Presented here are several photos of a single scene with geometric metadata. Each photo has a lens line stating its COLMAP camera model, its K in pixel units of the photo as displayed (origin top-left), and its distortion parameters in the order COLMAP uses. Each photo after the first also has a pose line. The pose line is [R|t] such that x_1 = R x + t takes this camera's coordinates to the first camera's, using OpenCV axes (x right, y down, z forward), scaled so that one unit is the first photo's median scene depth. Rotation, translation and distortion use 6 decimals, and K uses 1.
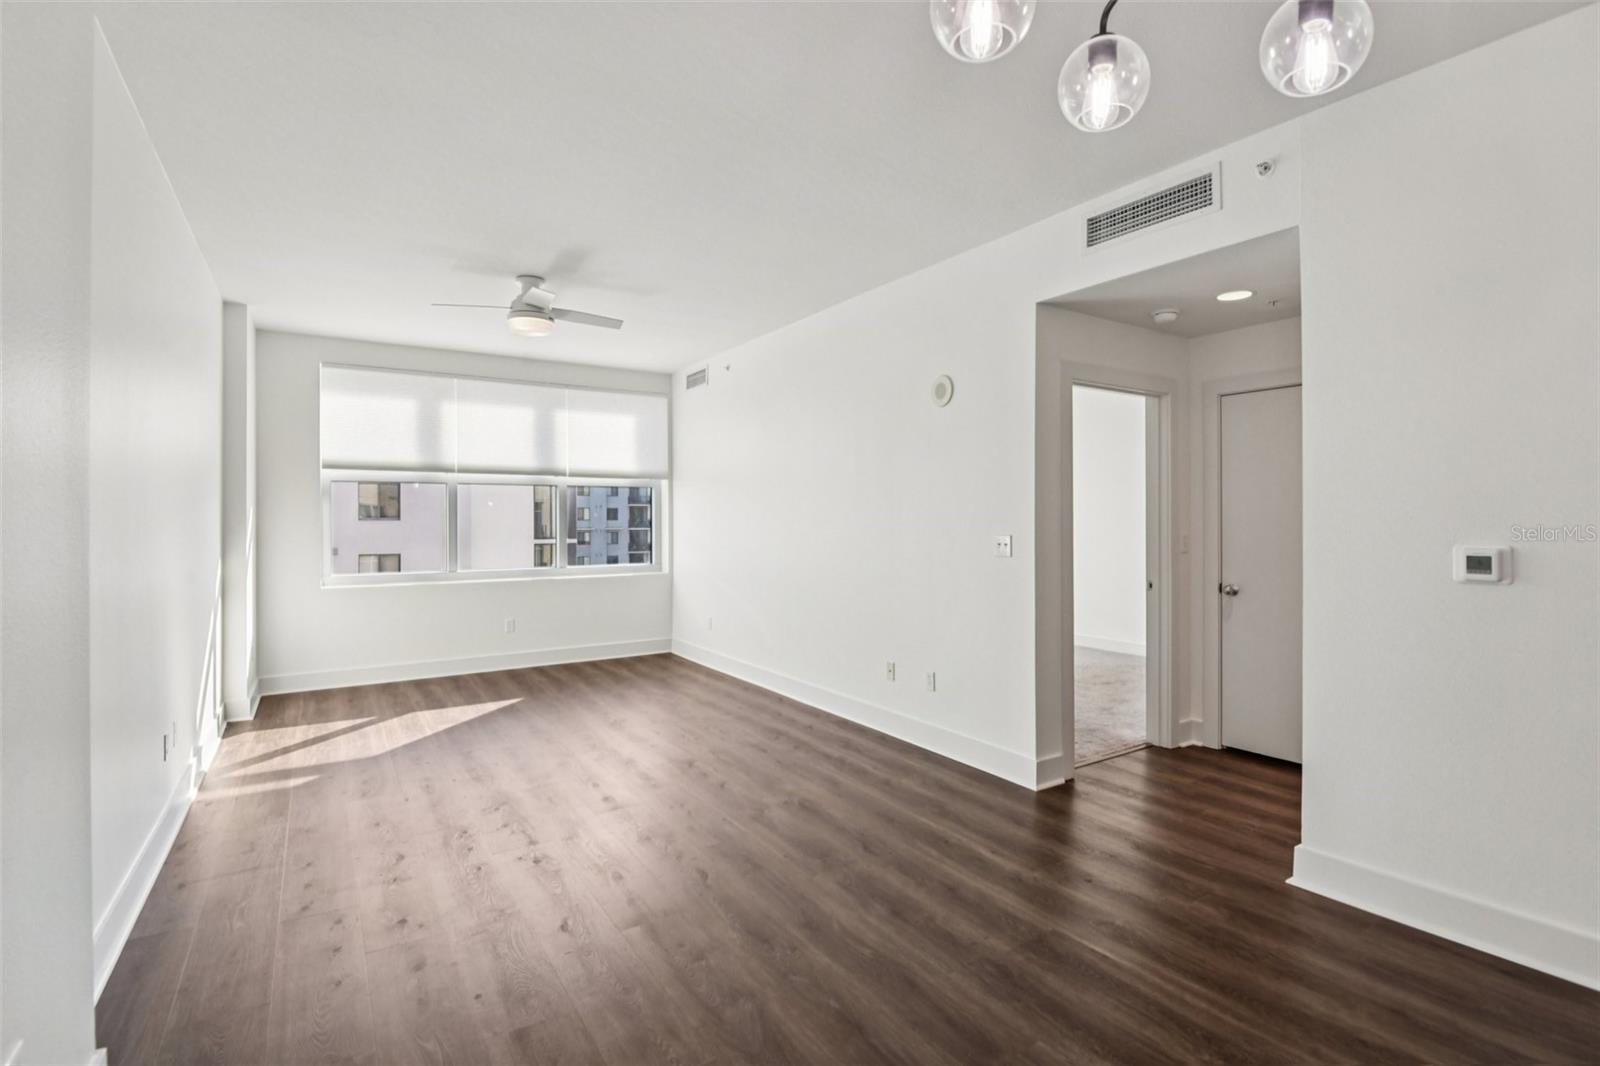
lens RADIAL K [[747.1, 0, 800.9], [0, 747.1, 517.5], [0, 0, 1]] dist [0.004319, -0.028050]
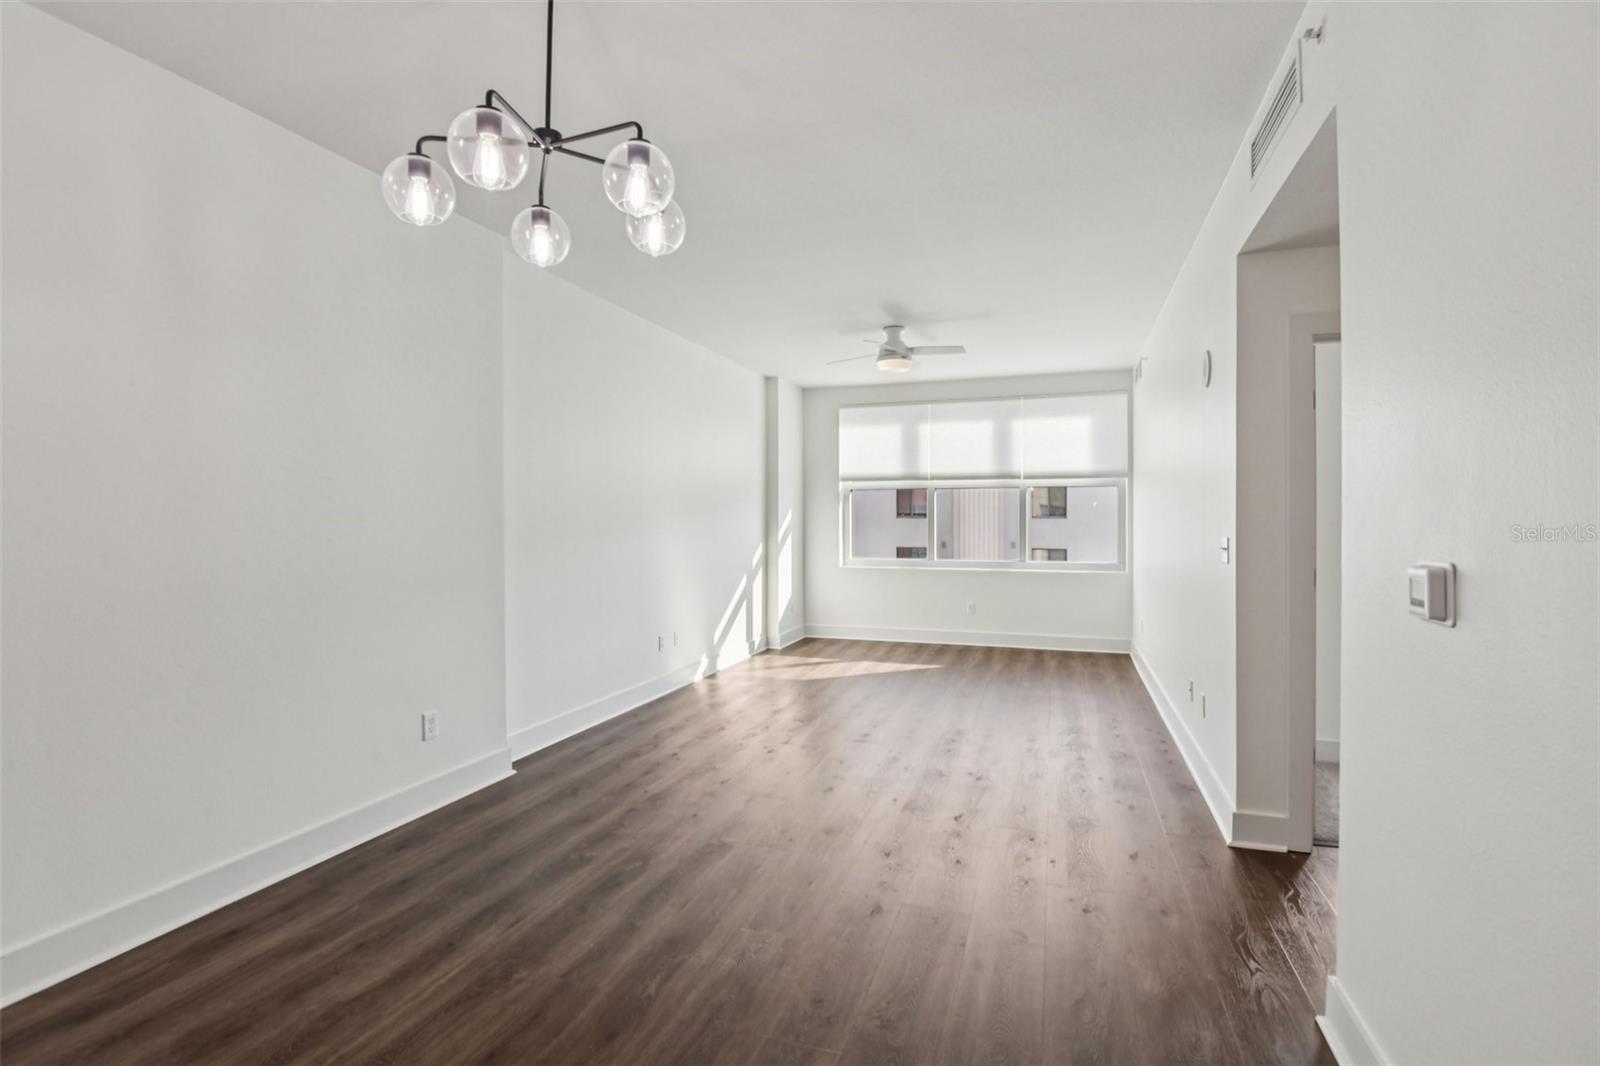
lens RADIAL K [[747.1, 0, 800.9], [0, 747.1, 517.5], [0, 0, 1]] dist [0.004319, -0.028050]
pose [[0.616972, 0.000779, -0.786984, 0.415423], [0.001278, 0.999997, 0.001992, -0.000533], [0.786984, -0.002235, 0.616970, 0.072077]]
